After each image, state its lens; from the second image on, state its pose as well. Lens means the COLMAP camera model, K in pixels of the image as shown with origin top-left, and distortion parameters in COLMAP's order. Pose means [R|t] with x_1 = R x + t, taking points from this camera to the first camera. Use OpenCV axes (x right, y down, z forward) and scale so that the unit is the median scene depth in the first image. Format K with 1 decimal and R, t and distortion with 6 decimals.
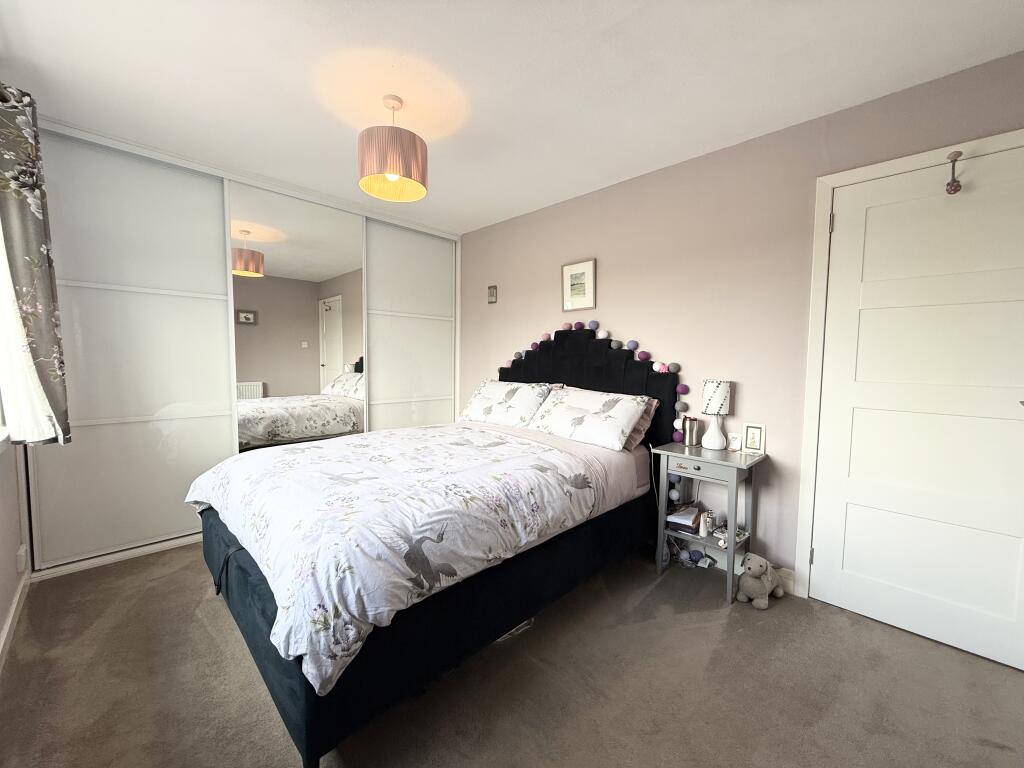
lens RADIAL K [[407.2, 0, 509.3], [0, 407.2, 383.9], [0, 0, 1]] dist [0.000388, 0.000013]
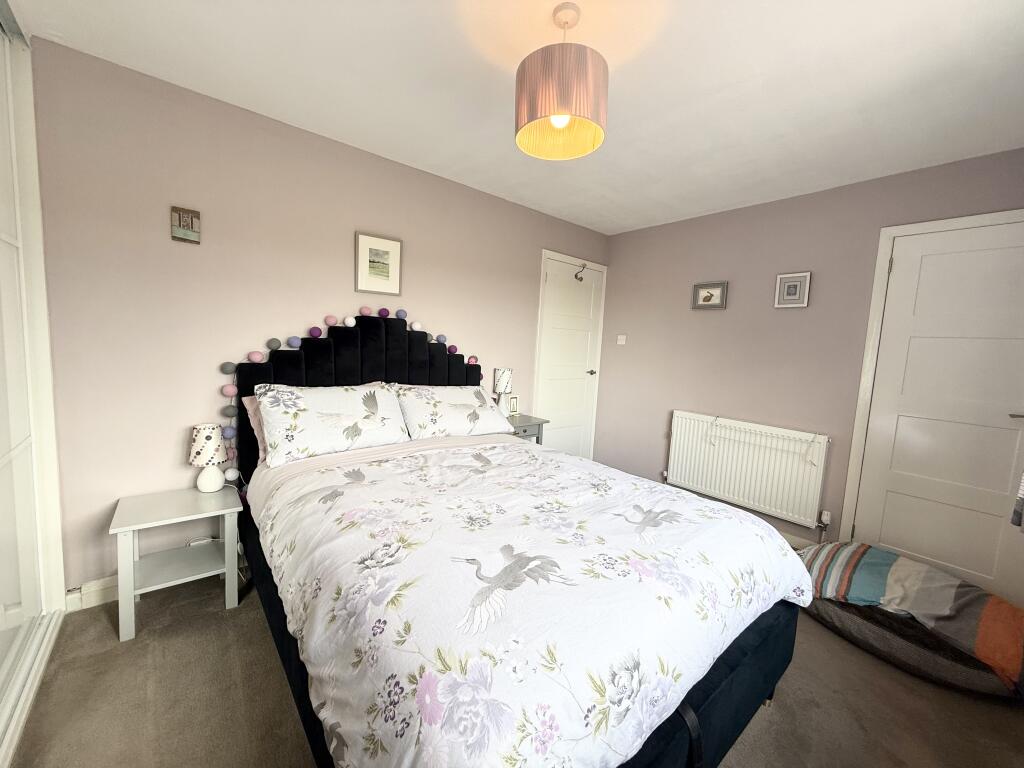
lens RADIAL K [[407.2, 0, 509.3], [0, 407.2, 383.9], [0, 0, 1]] dist [0.000388, 0.000013]
pose [[0.088427, -0.107482, 0.990267, -0.688342], [0.011038, 0.994206, 0.106924, -0.082983], [-0.996021, 0.001475, 0.089101, 0.665249]]
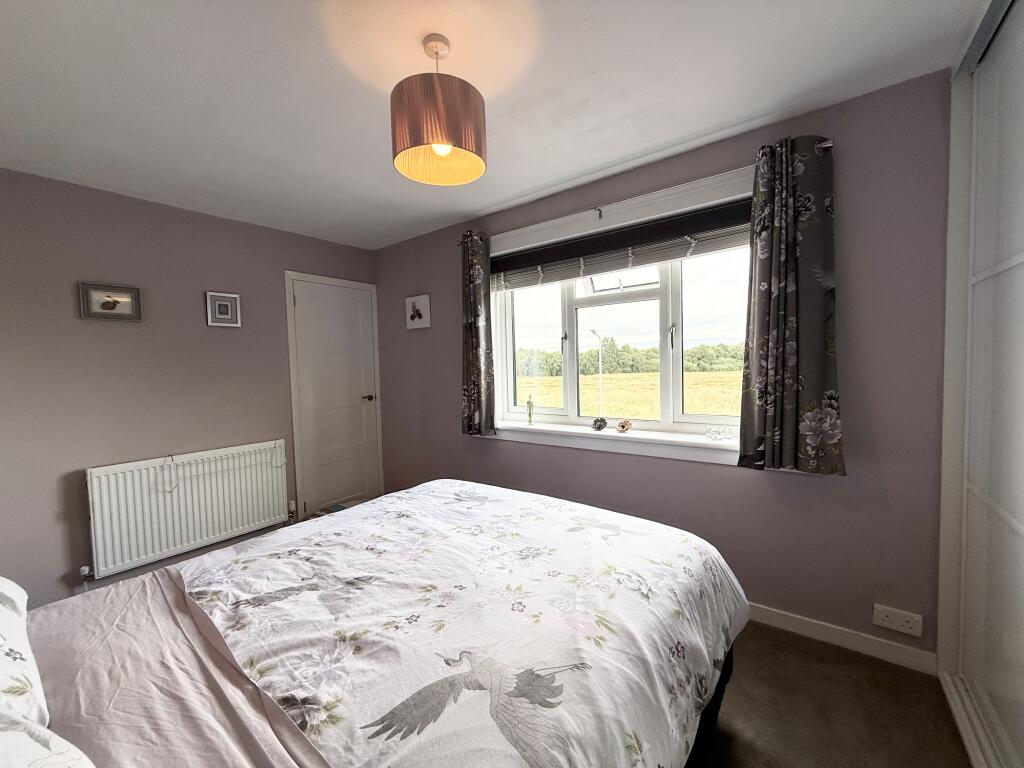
lens RADIAL K [[407.2, 0, 509.3], [0, 407.2, 383.9], [0, 0, 1]] dist [0.000388, 0.000013]
pose [[-0.990177, 0.022558, -0.137990, -0.063890], [0.007796, 0.994272, 0.106595, -0.122592], [0.139604, 0.104472, -0.984681, 1.271511]]
